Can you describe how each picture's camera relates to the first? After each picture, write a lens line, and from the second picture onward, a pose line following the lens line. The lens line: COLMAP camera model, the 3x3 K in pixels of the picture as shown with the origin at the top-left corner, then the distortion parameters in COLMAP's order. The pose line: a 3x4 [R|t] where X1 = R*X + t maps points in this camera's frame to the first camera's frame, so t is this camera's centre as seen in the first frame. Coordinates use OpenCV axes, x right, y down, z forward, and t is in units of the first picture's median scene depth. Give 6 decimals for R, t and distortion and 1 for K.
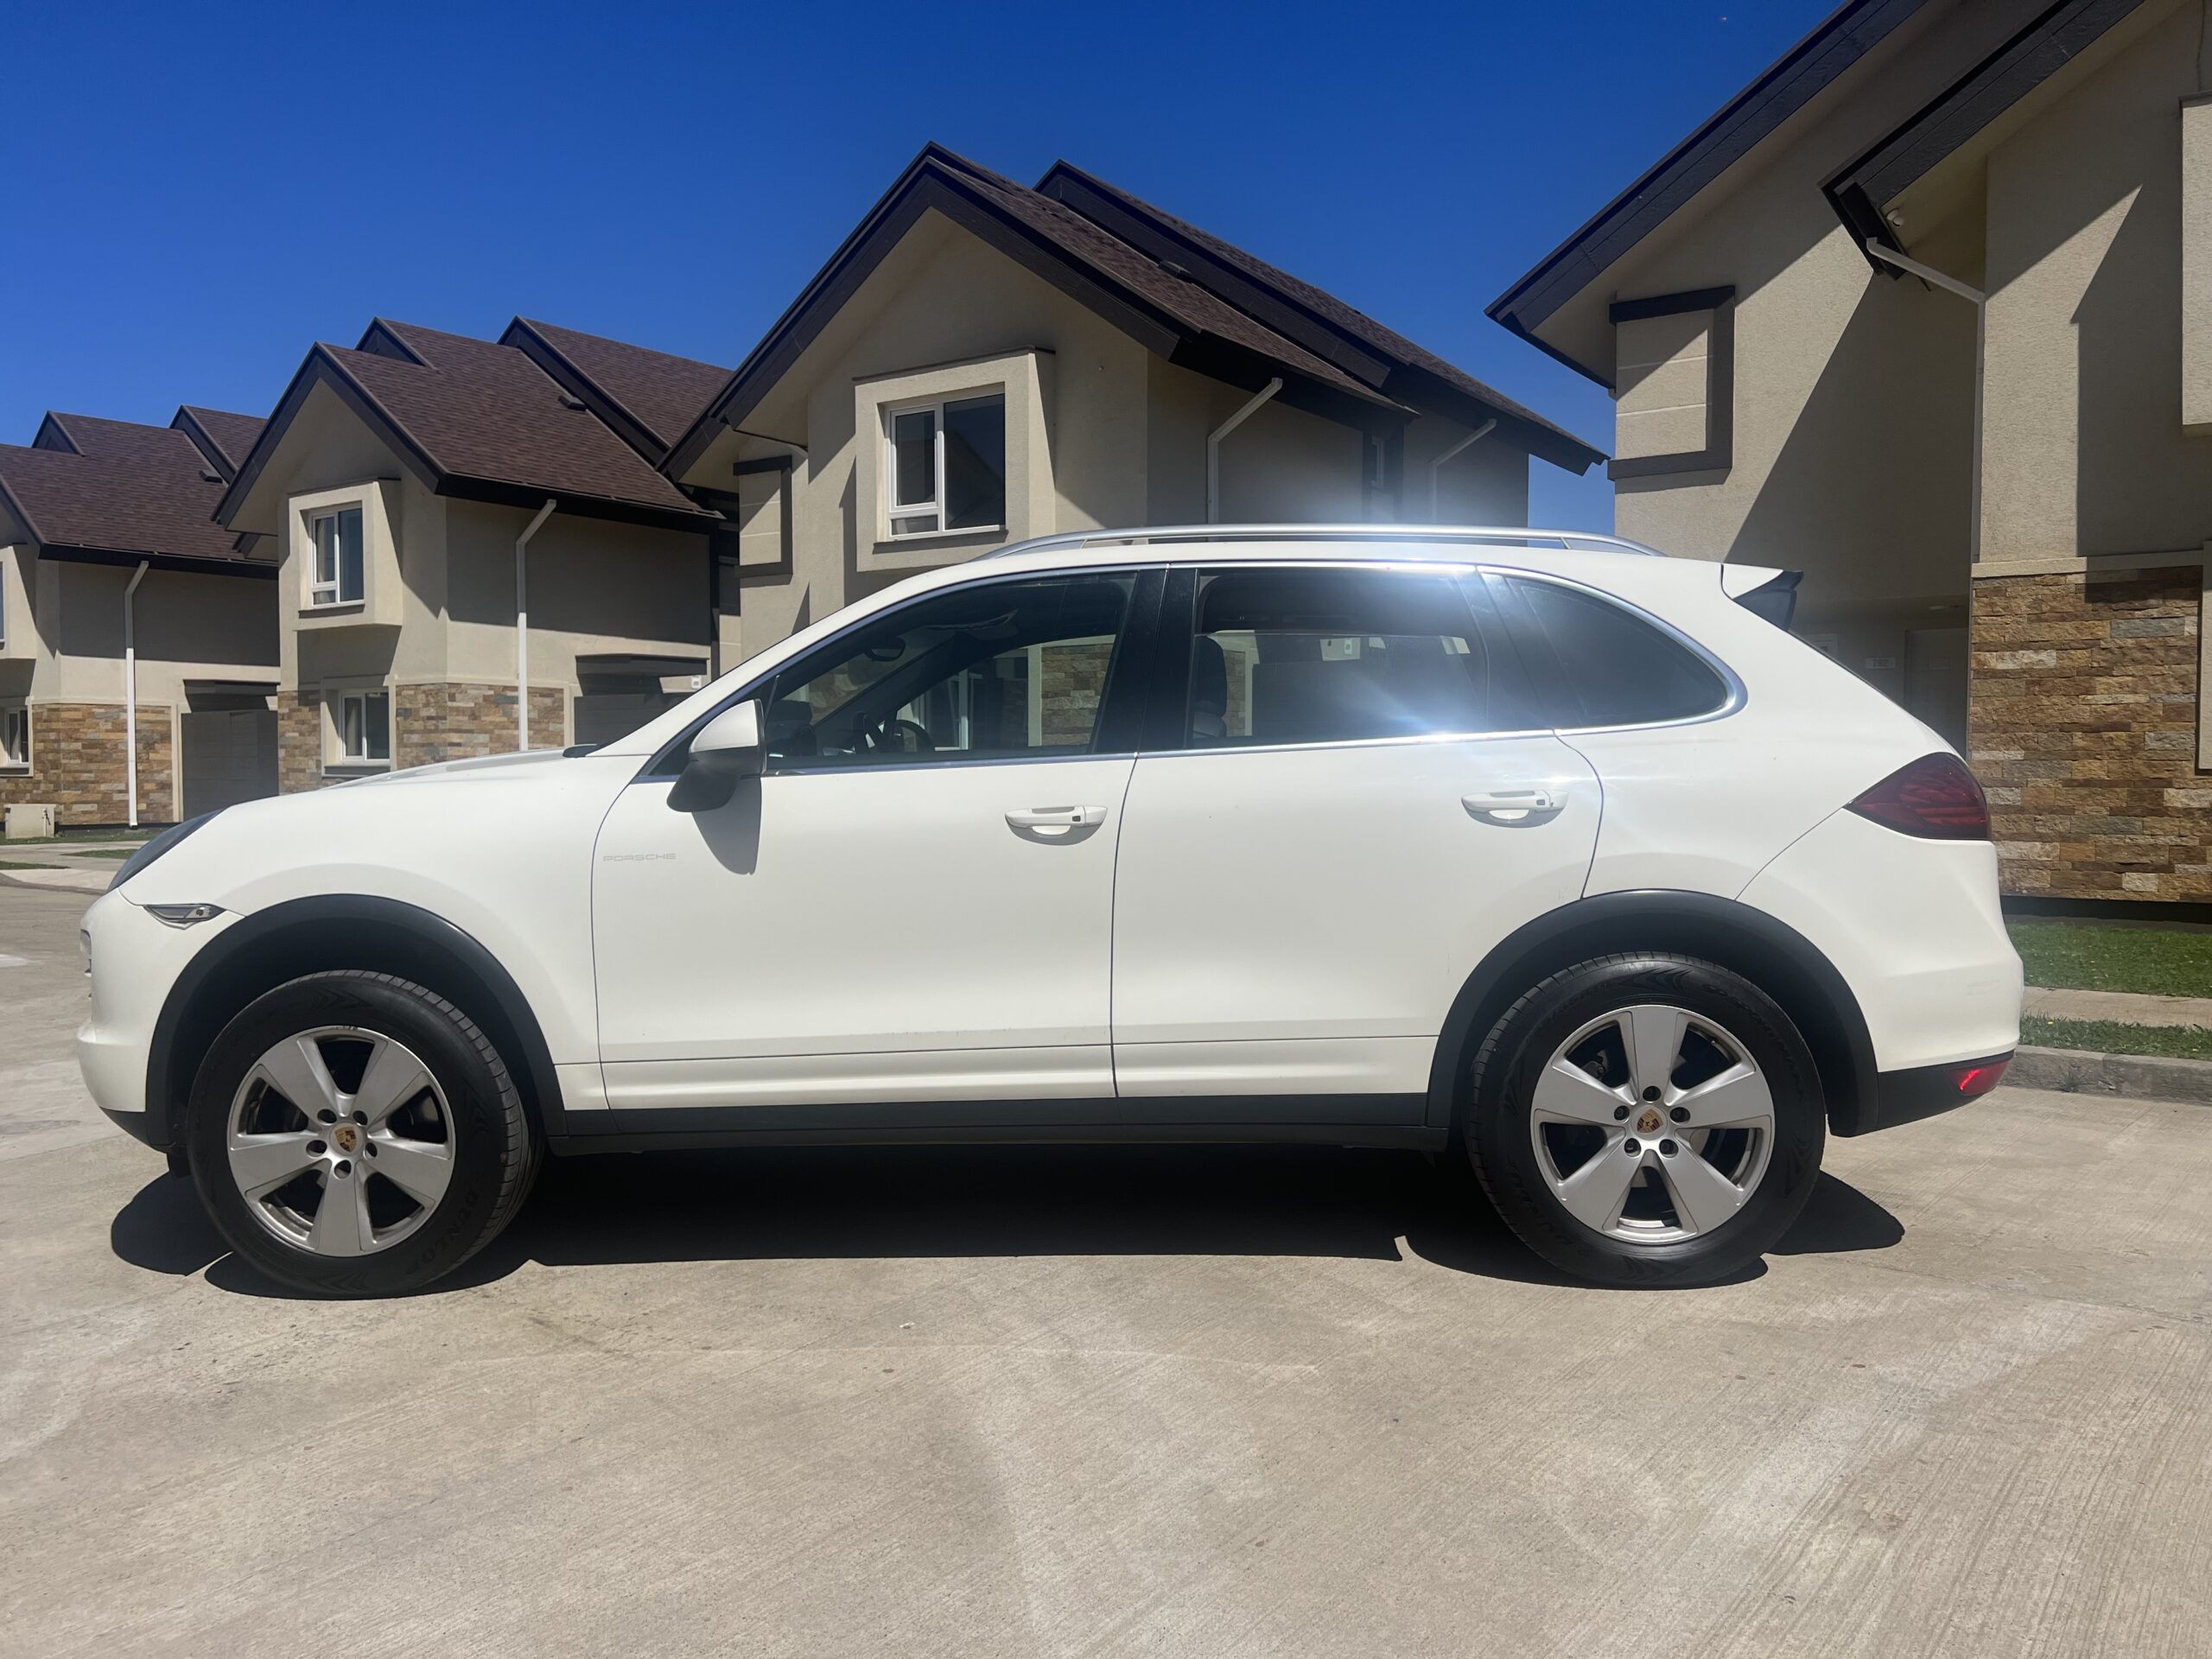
lens RADIAL K [[1661.5, 0, 1114.2], [0, 1661.5, 825.8], [0, 0, 1]] dist [0.040861, -0.047418]
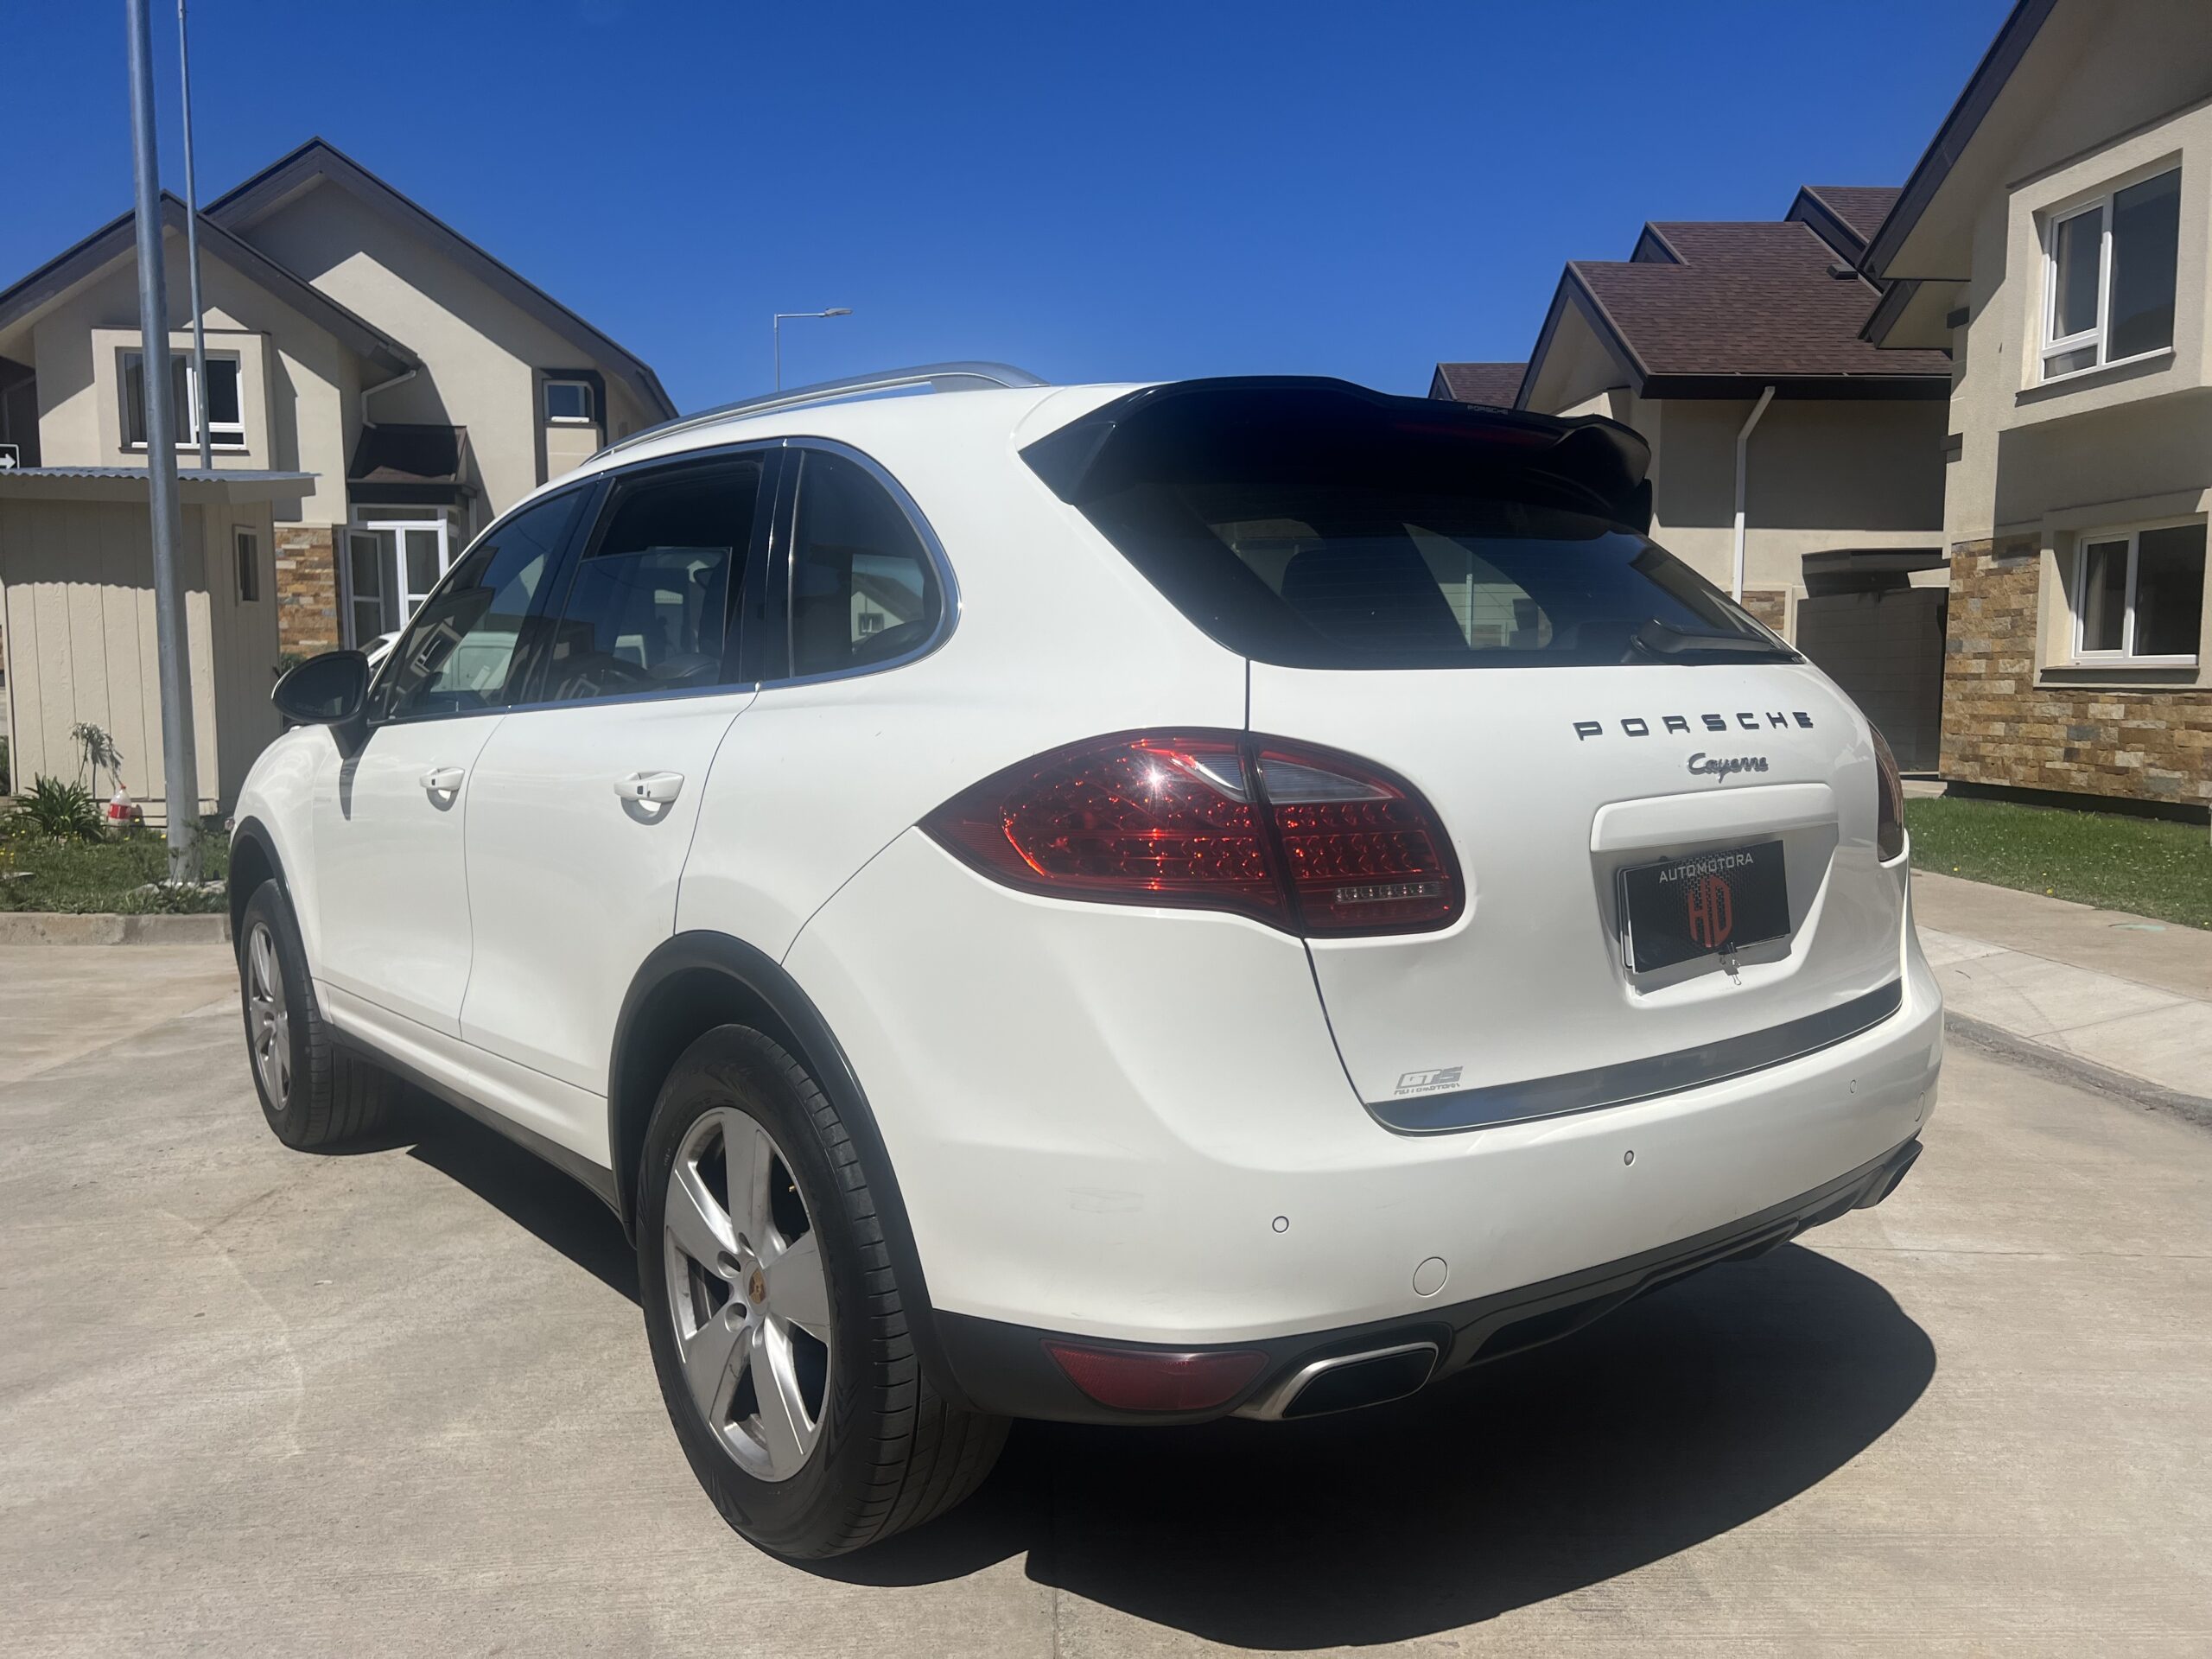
lens RADIAL K [[1662.8, 0, 1096.9], [0, 1662.8, 821.3], [0, 0, 1]] dist [0.043289, -0.038784]
pose [[0.647616, 0.061264, -0.759500, 0.863872], [-0.019072, 0.997753, 0.064221, -0.046131], [0.761728, -0.027105, 0.647330, 0.664775]]
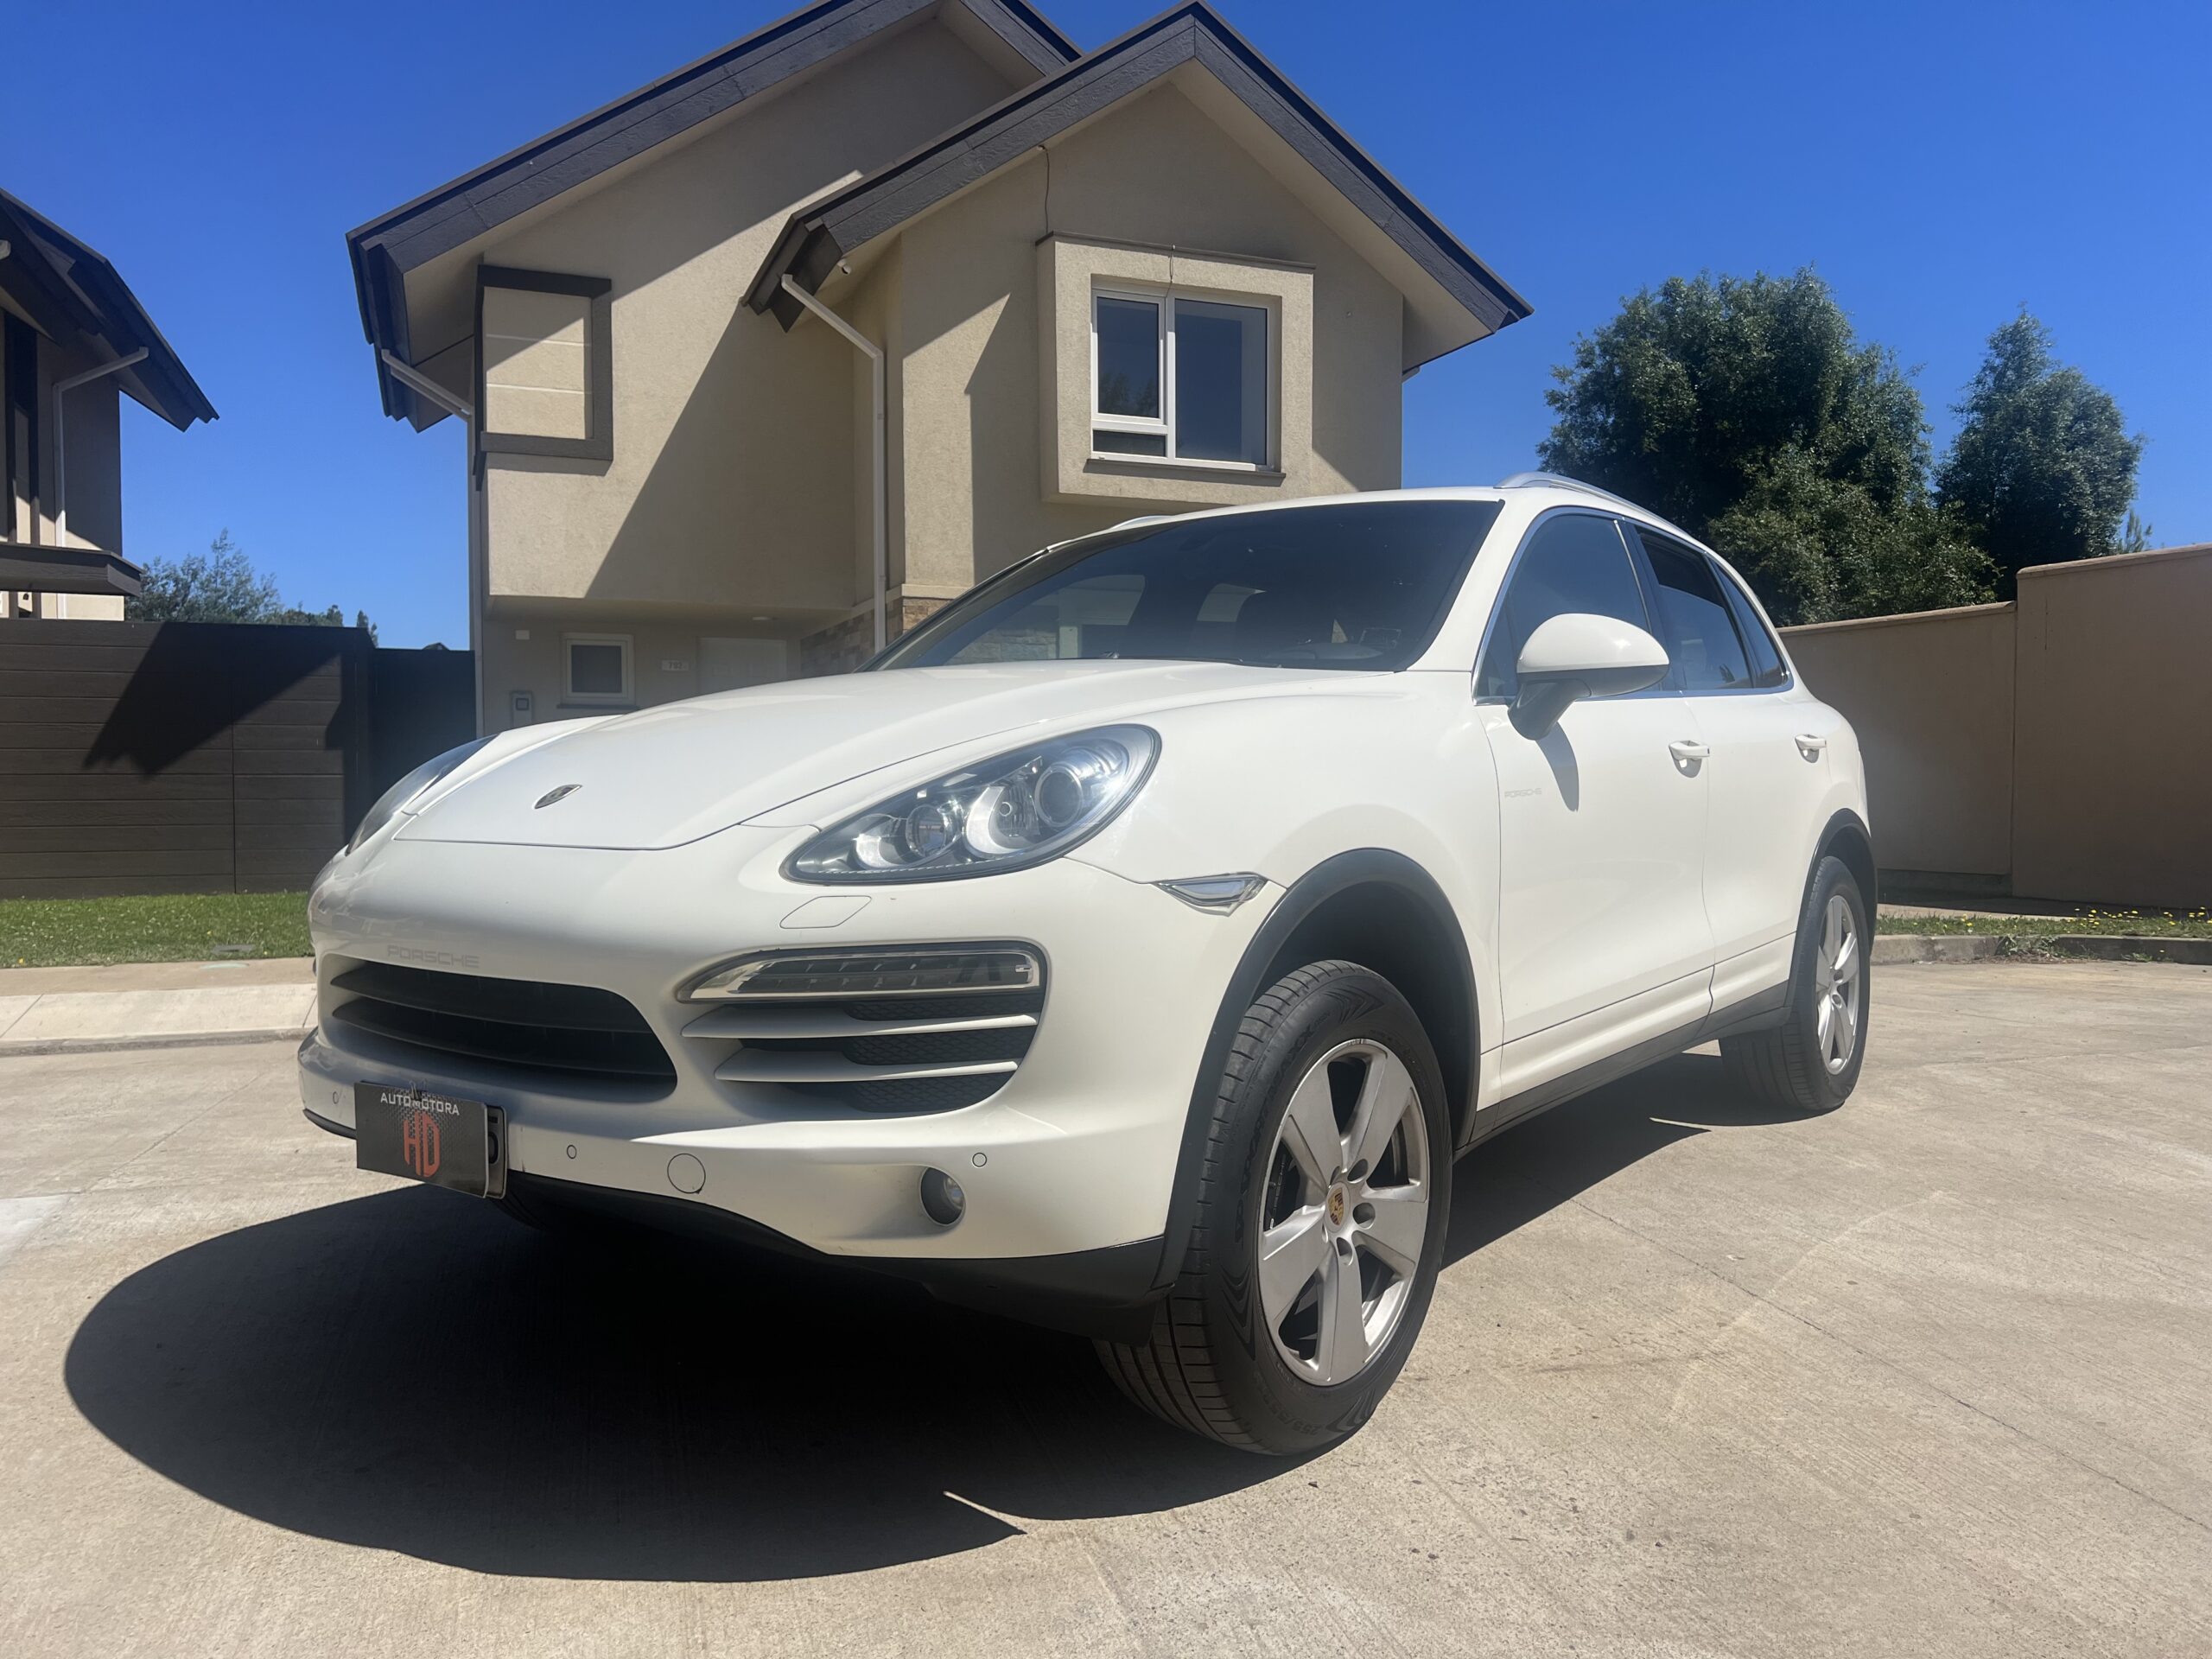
lens RADIAL K [[1676.7, 0, 1136.0], [0, 1676.7, 795.8], [0, 0, 1]] dist [0.036824, -0.012926]
pose [[0.557165, -0.006212, 0.830378, -1.082230], [0.028813, 0.999515, -0.011855, 0.024438], [-0.829902, 0.030531, 0.557074, 0.680220]]
